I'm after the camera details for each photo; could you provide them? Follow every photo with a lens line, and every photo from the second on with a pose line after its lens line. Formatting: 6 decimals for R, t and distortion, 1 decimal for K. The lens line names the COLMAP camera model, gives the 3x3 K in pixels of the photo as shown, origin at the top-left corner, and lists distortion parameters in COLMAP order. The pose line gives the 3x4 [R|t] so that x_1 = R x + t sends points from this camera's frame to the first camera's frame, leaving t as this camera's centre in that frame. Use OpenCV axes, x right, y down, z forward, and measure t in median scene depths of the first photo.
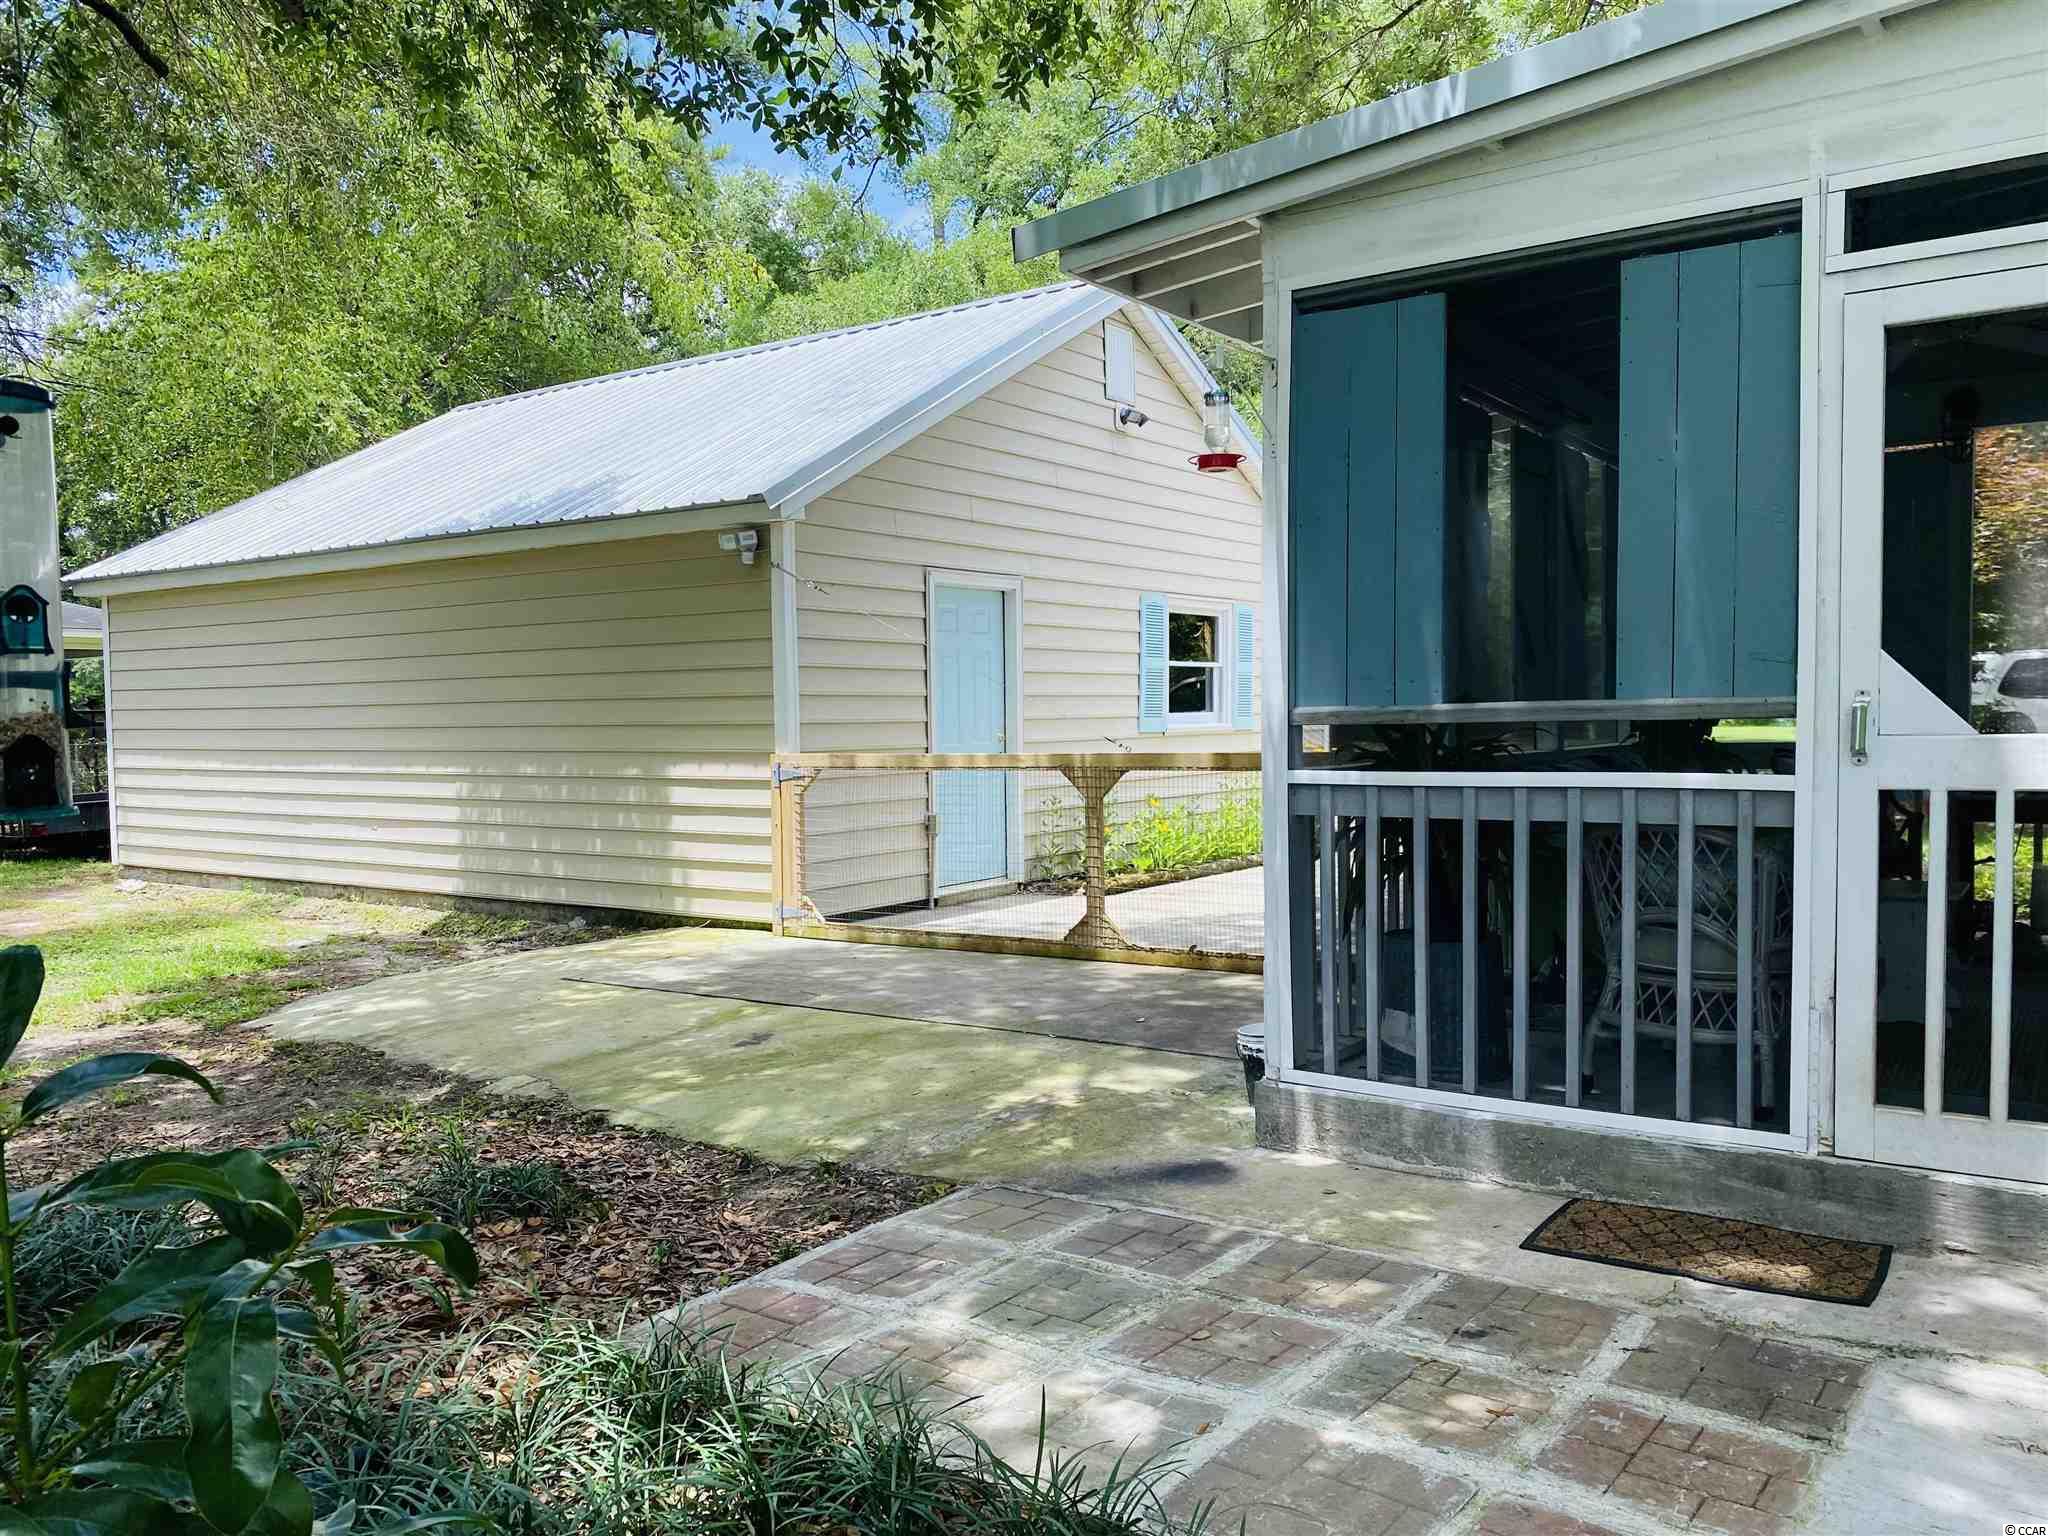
lens RADIAL K [[1534.6, 0, 1099.7], [0, 1534.6, 788.8], [0, 0, 1]] dist [0.134684, -0.300074]
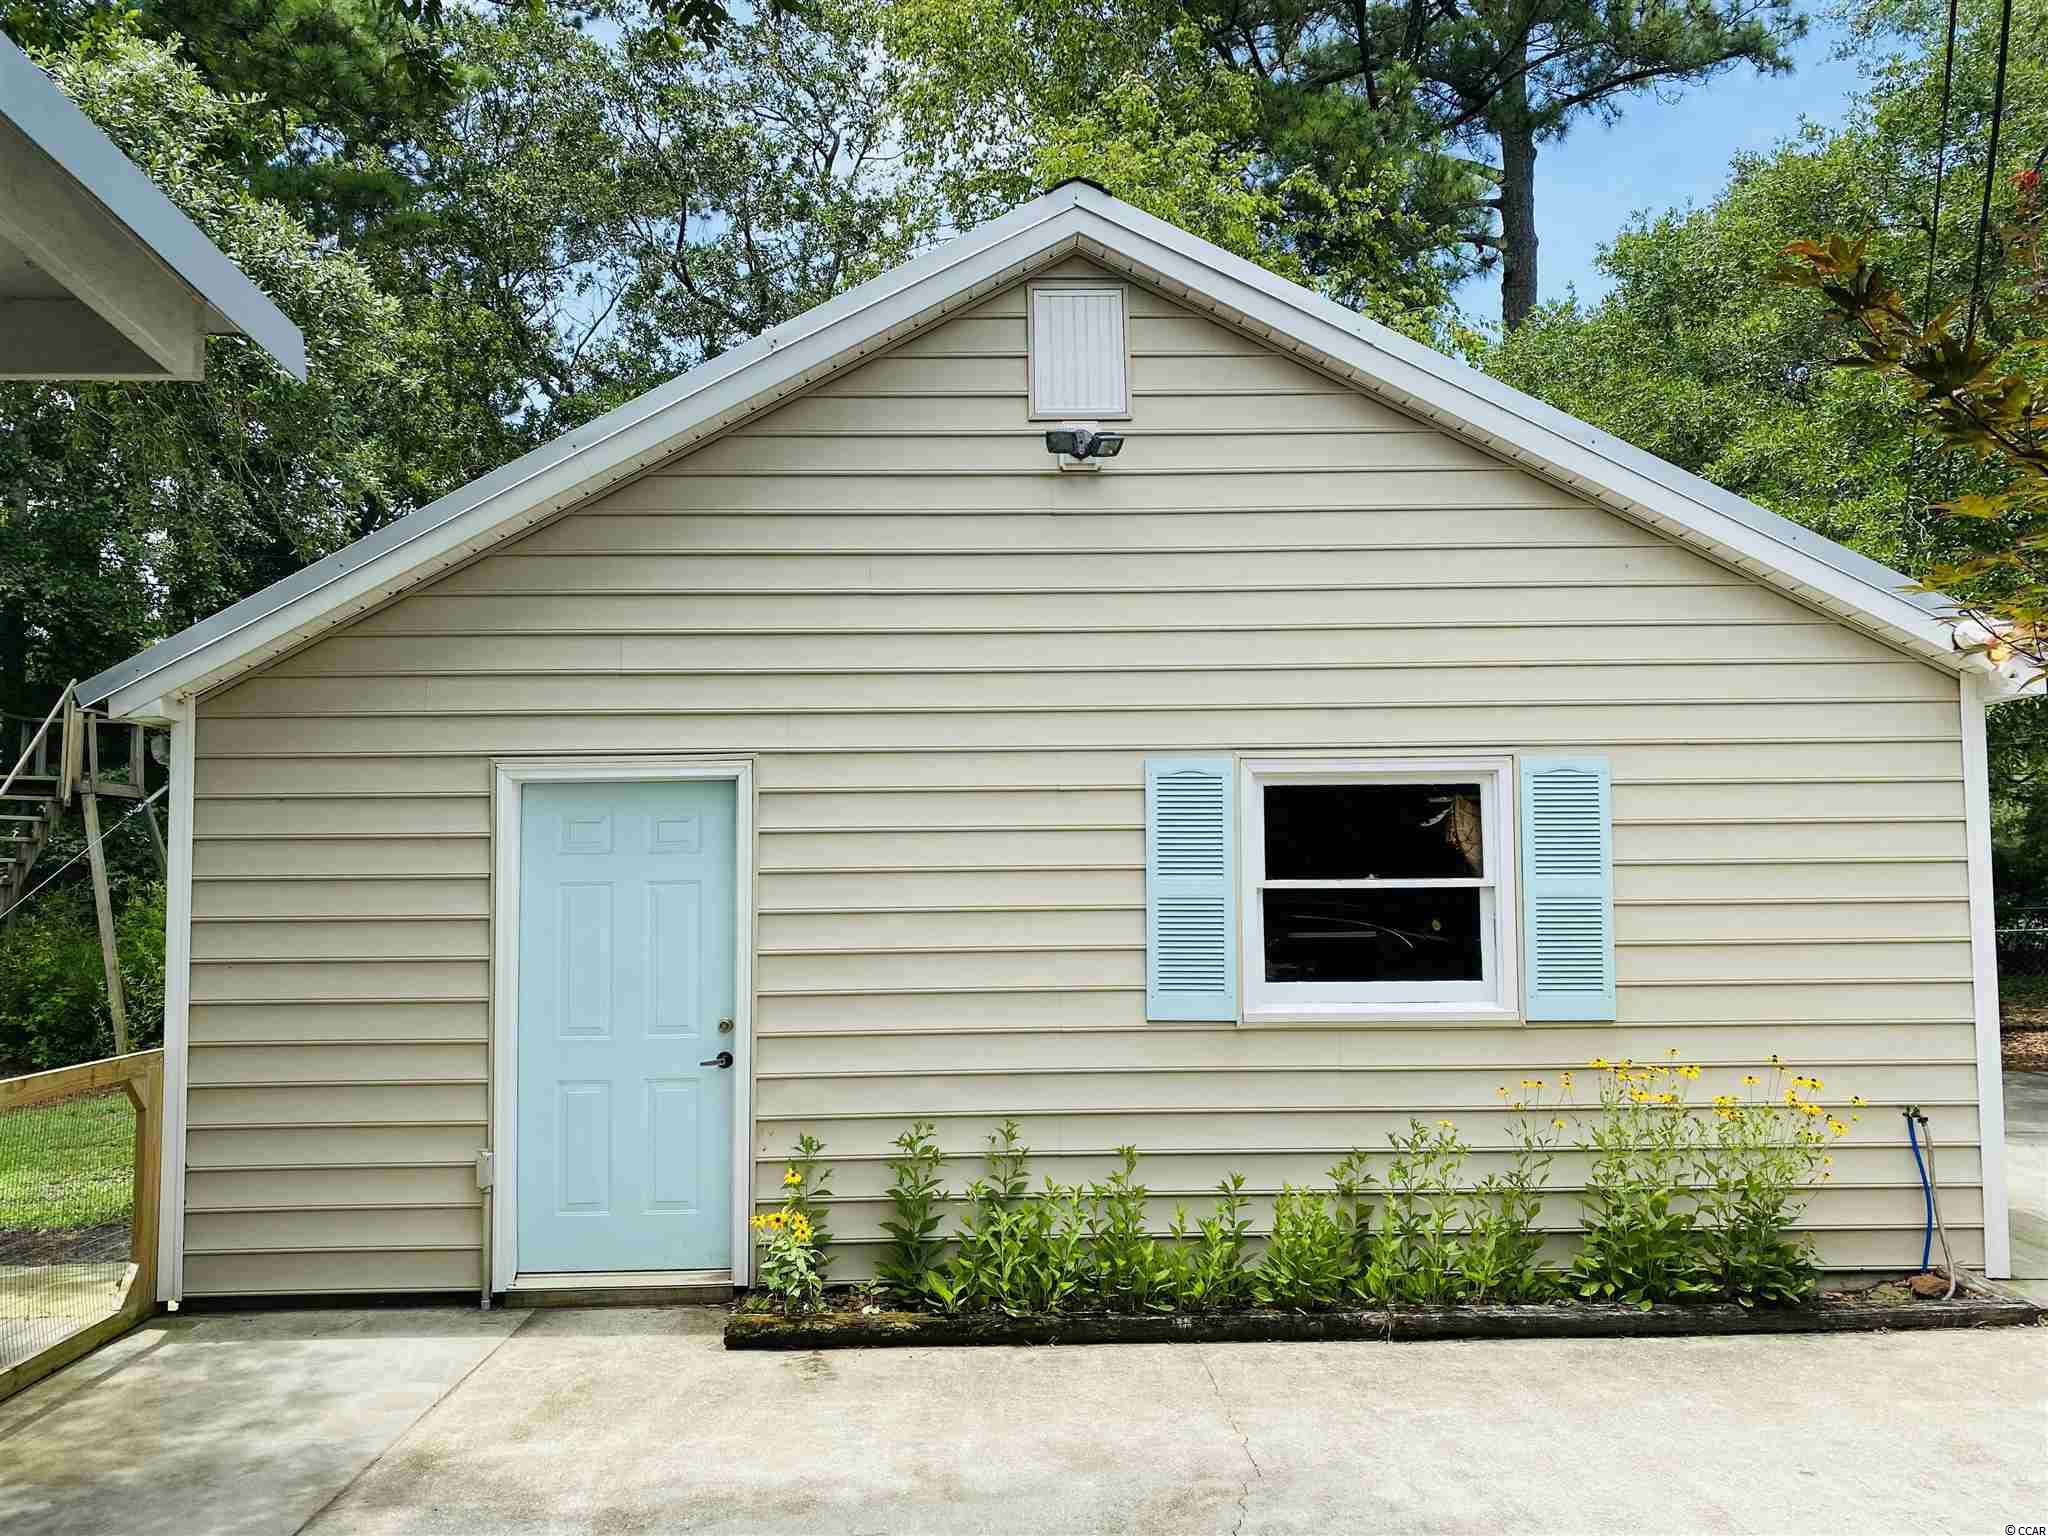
lens RADIAL K [[1575.1, 0, 1030.8], [0, 1575.1, 774.1], [0, 0, 1]] dist [0.044489, -0.042128]
pose [[0.578665, -0.051724, -0.813923, 0.499292], [-0.038869, 0.995104, -0.090872, -0.078441], [0.814639, 0.084221, 0.573821, 0.734814]]
